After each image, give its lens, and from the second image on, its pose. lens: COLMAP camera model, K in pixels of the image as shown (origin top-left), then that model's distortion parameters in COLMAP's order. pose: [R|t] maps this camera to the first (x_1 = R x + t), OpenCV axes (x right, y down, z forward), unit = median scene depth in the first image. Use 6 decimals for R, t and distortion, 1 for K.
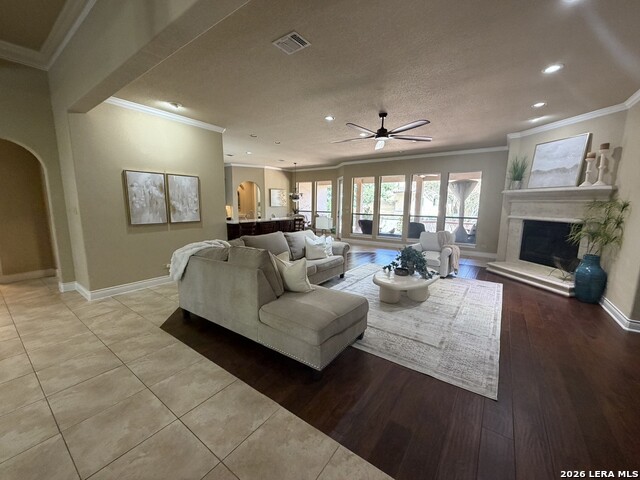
lens RADIAL K [[255.0, 0, 319.5], [0, 255.0, 240.8], [0, 0, 1]] dist [-0.000008, 0.000410]
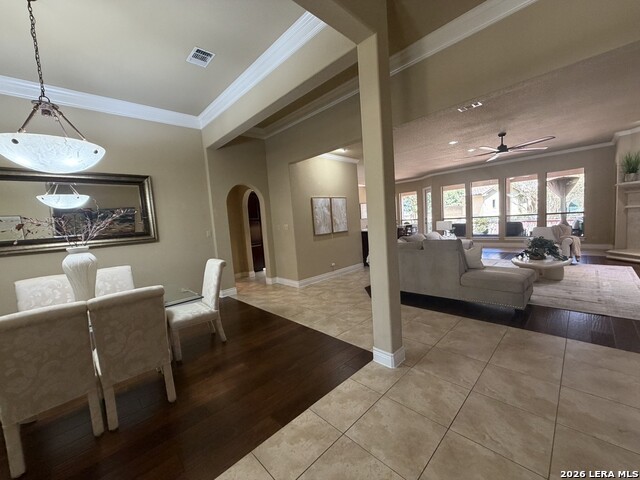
lens RADIAL K [[255.0, 0, 319.2], [0, 255.0, 241.5], [0, 0, 1]] dist [-0.000008, 0.000410]
pose [[0.980731, -0.065169, -0.184175, -0.423957], [0.055421, 0.996800, -0.057596, 0.052825], [0.187340, 0.046279, 0.981204, -0.367045]]
